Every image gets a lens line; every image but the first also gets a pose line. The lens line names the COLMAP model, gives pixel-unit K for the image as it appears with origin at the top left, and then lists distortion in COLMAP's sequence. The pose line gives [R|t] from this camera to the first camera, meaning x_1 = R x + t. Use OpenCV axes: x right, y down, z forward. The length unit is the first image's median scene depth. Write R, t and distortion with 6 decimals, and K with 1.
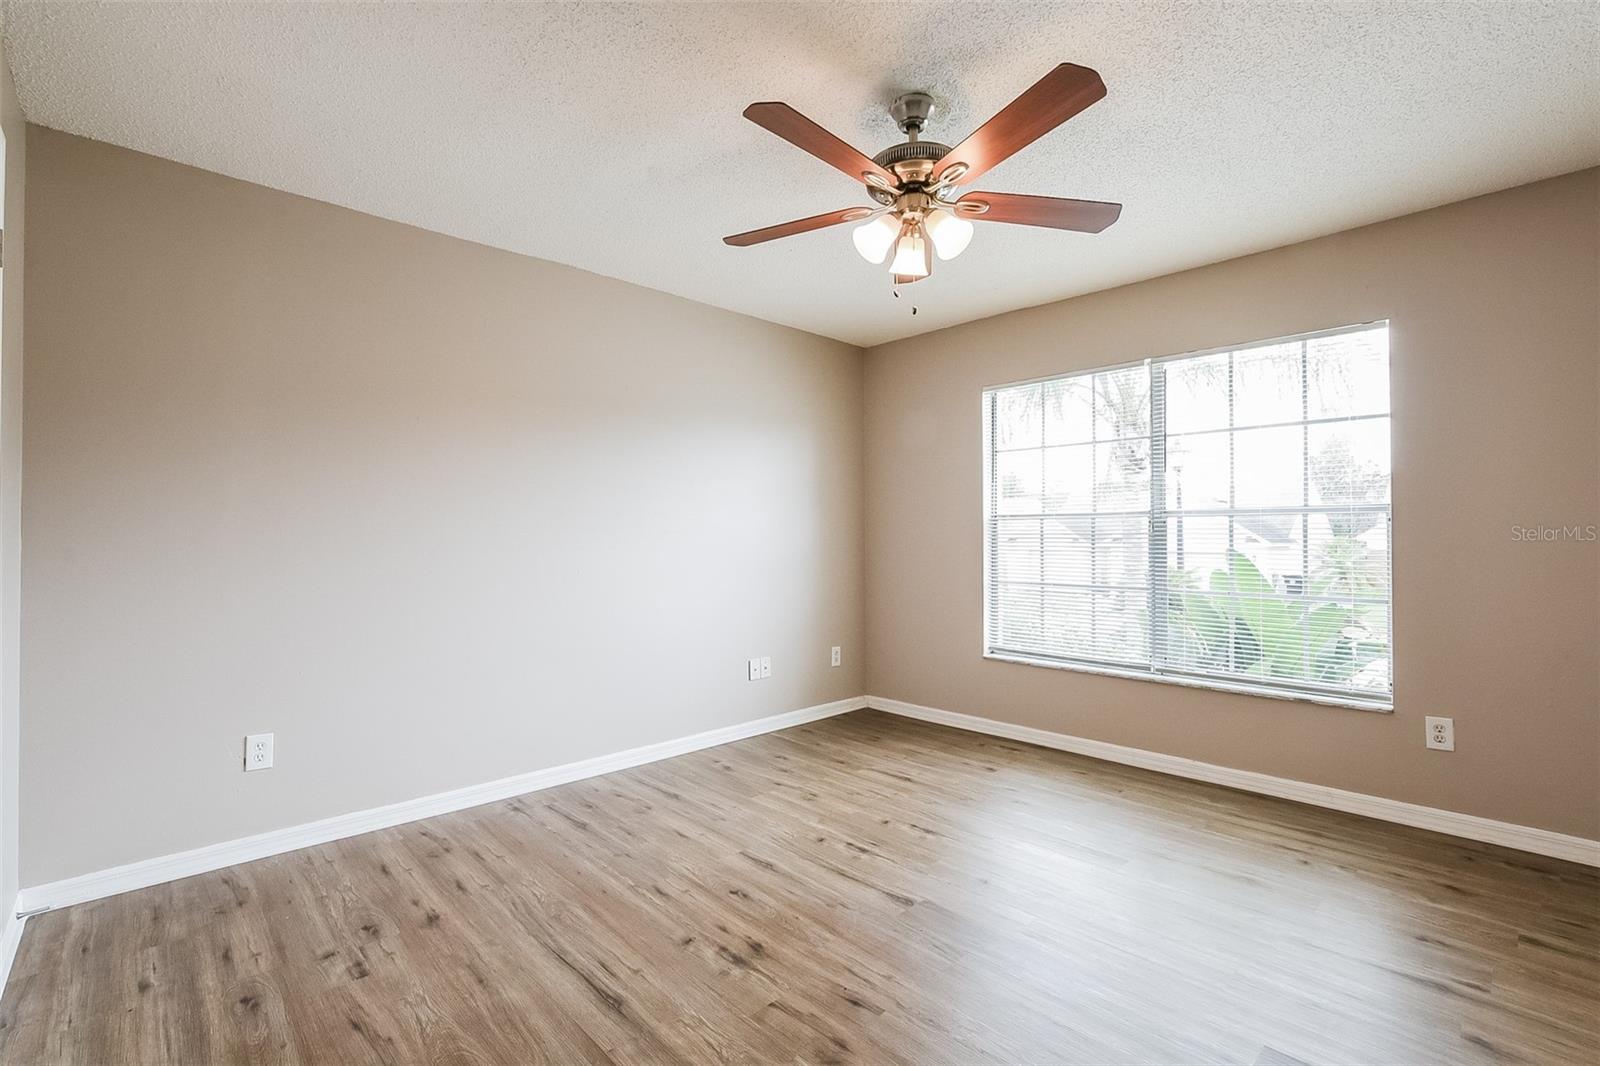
lens RADIAL K [[709.7, 0, 797.3], [0, 709.7, 524.9], [0, 0, 1]] dist [-0.011311, 0.000820]
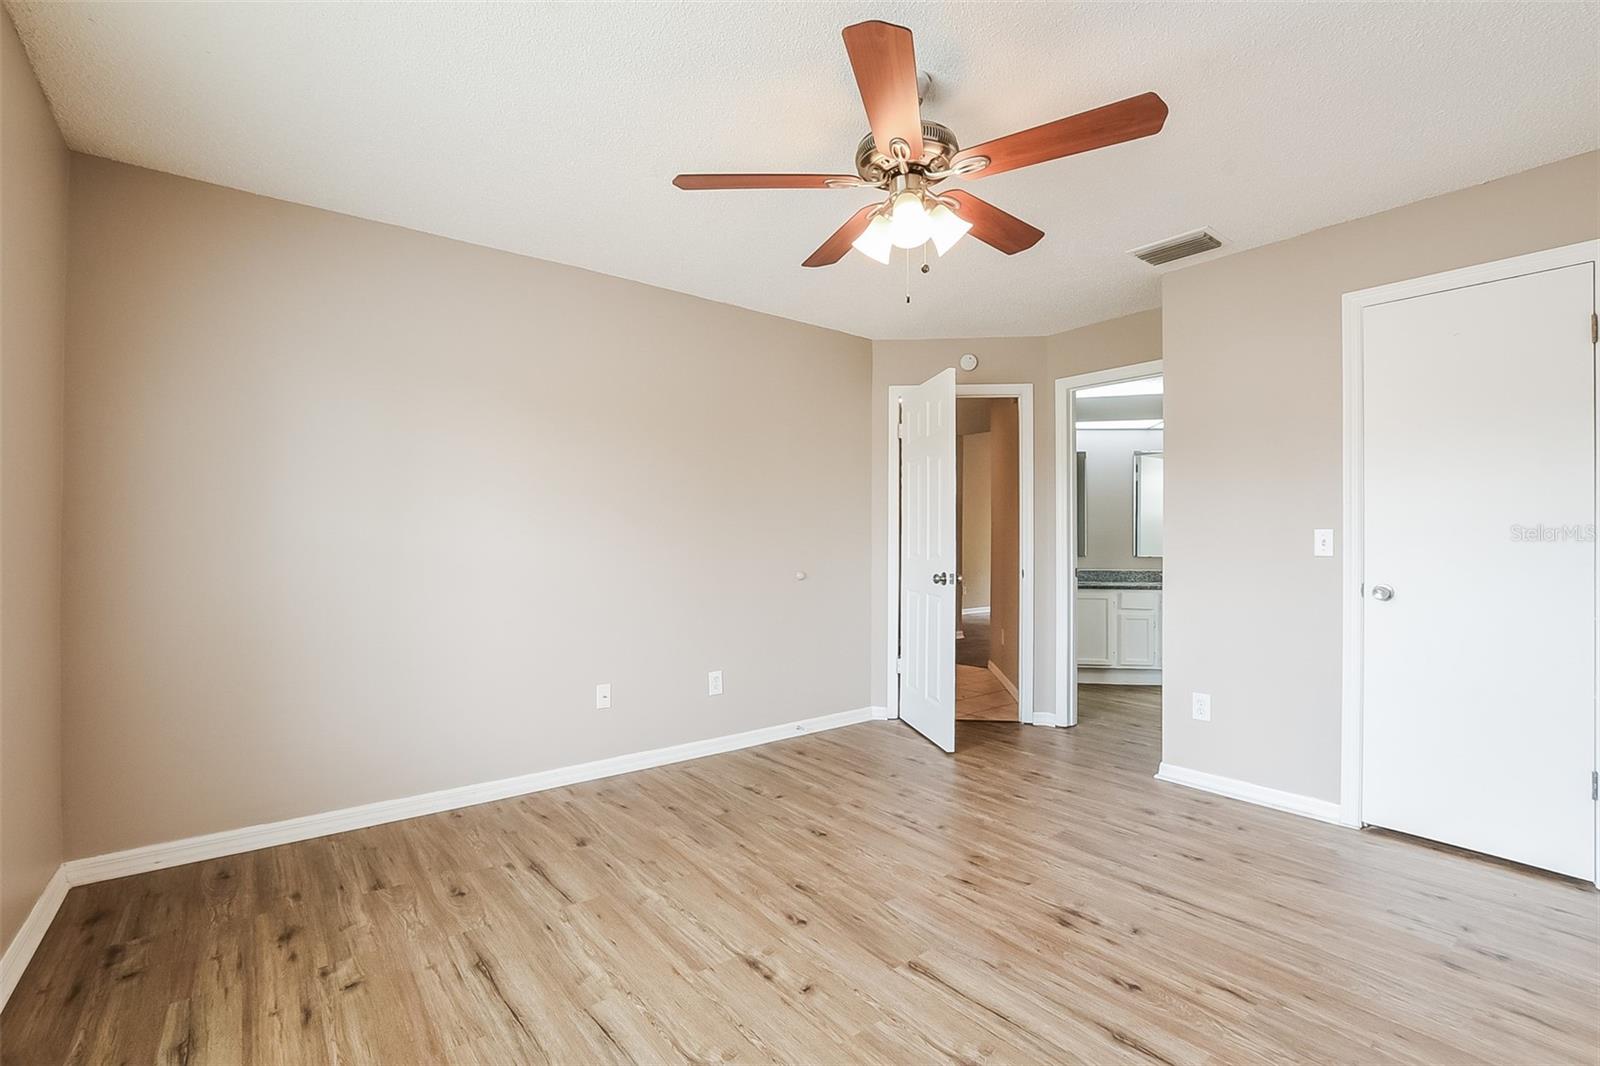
lens RADIAL K [[709.7, 0, 799.5], [0, 709.7, 540.9], [0, 0, 1]] dist [-0.011311, 0.000820]
pose [[-0.995863, -0.000916, 0.090863, 0.229954], [-0.002847, 0.999773, -0.021119, 0.040641], [-0.090823, -0.021290, -0.995639, 1.983069]]
